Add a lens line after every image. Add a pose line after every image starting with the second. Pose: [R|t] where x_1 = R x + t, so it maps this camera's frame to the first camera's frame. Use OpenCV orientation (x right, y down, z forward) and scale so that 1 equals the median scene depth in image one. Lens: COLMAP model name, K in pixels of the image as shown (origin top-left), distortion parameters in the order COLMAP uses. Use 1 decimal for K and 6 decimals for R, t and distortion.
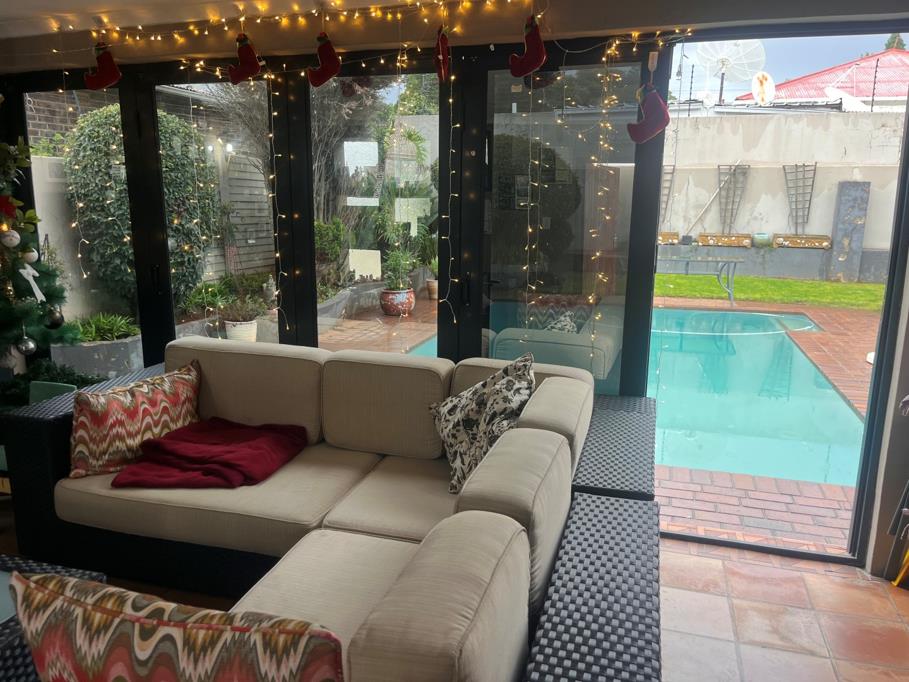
lens RADIAL K [[687.9, 0, 446.3], [0, 687.9, 345.2], [0, 0, 1]] dist [0.050073, -0.069217]
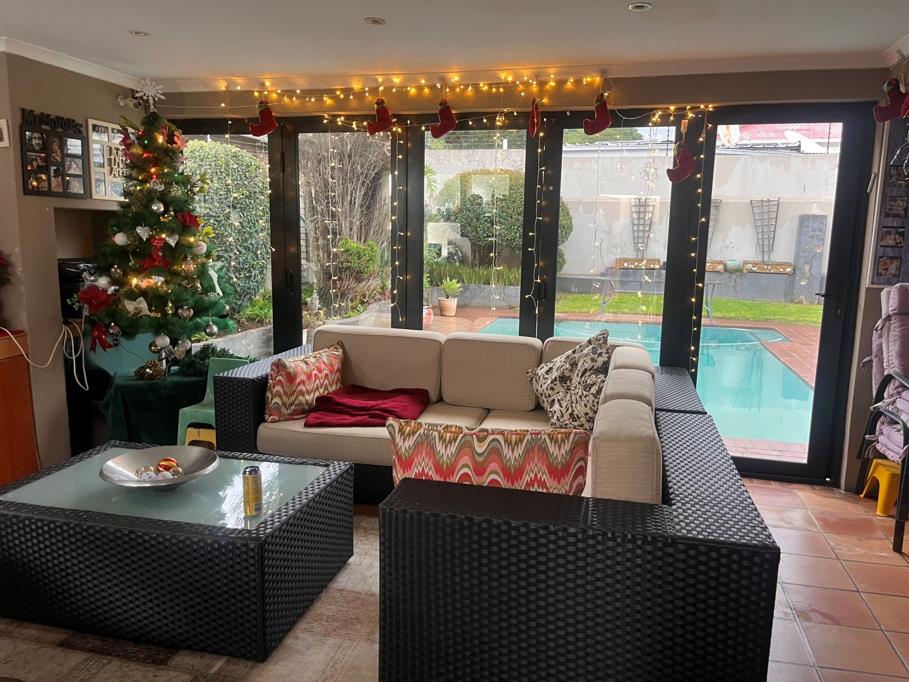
lens RADIAL K [[687.9, 0, 457.2], [0, 687.9, 338.7], [0, 0, 1]] dist [0.050073, -0.069217]
pose [[0.998297, 0.001341, 0.058316, -0.226560], [0.001591, 0.998738, -0.050197, 0.086976], [-0.058310, 0.050205, 0.997035, -0.333274]]
